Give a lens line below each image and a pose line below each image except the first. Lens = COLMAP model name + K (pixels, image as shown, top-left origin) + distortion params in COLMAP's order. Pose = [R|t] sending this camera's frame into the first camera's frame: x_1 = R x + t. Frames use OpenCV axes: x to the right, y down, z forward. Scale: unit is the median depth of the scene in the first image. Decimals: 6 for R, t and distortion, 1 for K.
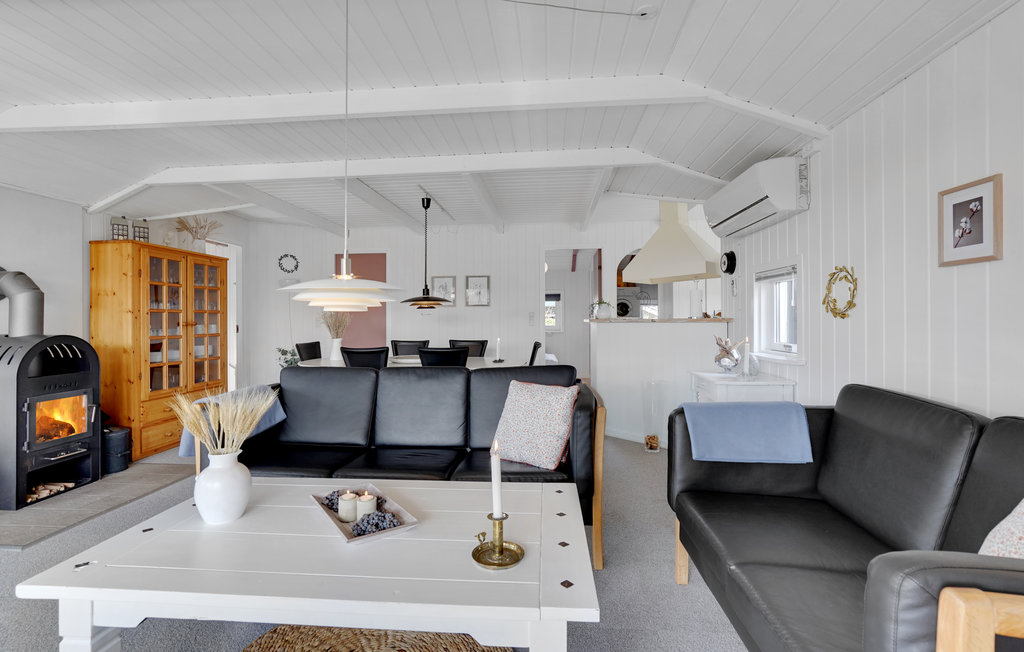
lens RADIAL K [[474.9, 0, 505.2], [0, 474.9, 319.0], [0, 0, 1]] dist [-0.025082, 0.010654]
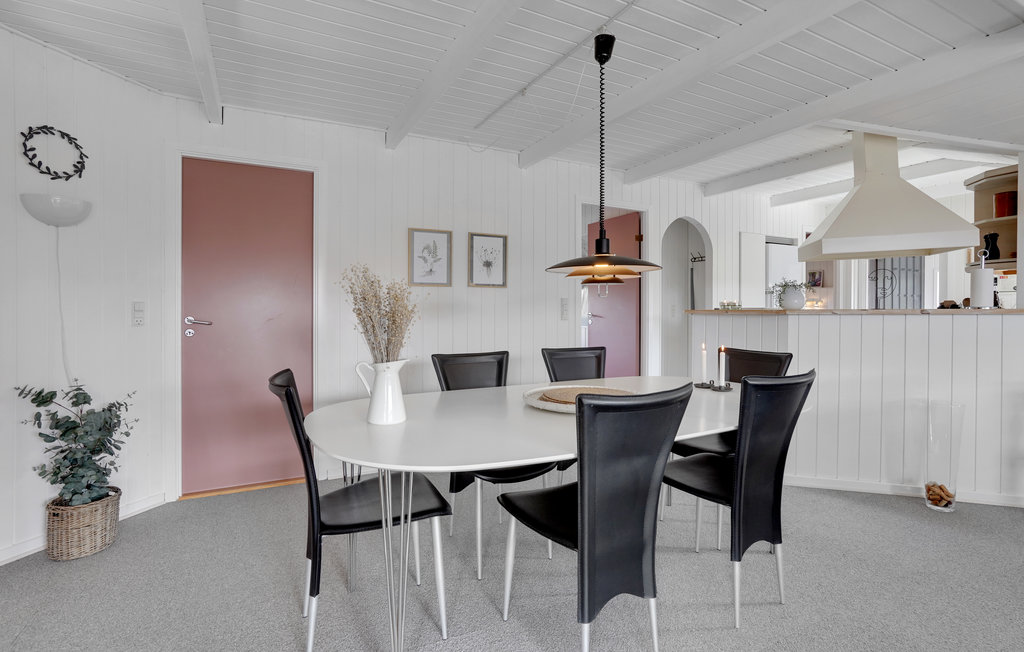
lens RADIAL K [[474.9, 0, 502.1], [0, 474.9, 318.4], [0, 0, 1]] dist [-0.025082, 0.010654]
pose [[0.839270, -0.006030, 0.543682, -0.524022], [-0.003422, 0.999860, 0.016371, 0.003896], [-0.543705, -0.015600, 0.839132, 0.725909]]
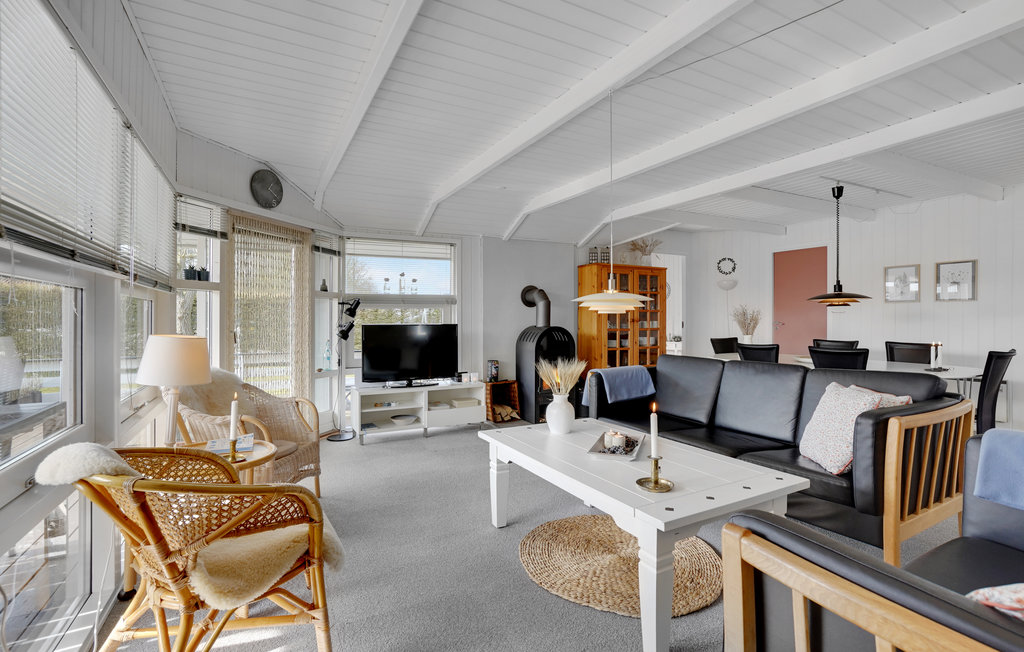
lens RADIAL K [[474.9, 0, 505.5], [0, 474.9, 320.5], [0, 0, 1]] dist [-0.025082, 0.010654]
pose [[0.544241, 0.009310, -0.838877, 0.267128], [-0.000931, 0.999945, 0.010494, -0.003164], [0.838928, -0.004930, 0.544220, -0.045407]]
